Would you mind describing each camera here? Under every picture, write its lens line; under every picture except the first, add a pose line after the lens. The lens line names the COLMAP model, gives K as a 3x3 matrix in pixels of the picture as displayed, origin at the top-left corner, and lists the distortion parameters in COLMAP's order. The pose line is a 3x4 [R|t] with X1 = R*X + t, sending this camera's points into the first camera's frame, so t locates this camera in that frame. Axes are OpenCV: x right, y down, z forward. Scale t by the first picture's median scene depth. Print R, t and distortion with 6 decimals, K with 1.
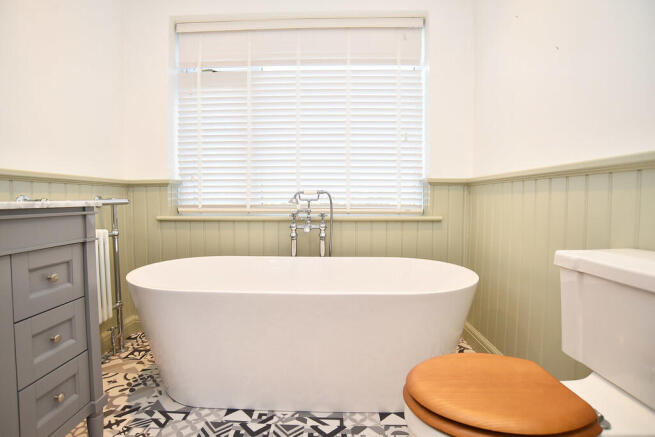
lens RADIAL K [[336.9, 0, 329.2], [0, 336.9, 215.9], [0, 0, 1]] dist [-0.111117, 0.067062]
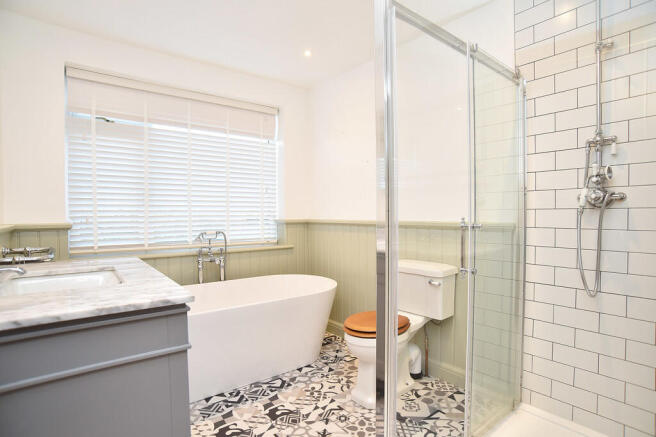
lens RADIAL K [[337.4, 0, 329.7], [0, 337.4, 215.9], [0, 0, 1]] dist [-0.111117, 0.067062]
pose [[0.763677, -0.005834, 0.645572, -0.491088], [0.040530, 0.998420, -0.038922, -0.060513], [-0.644325, 0.055888, 0.762707, -0.261964]]
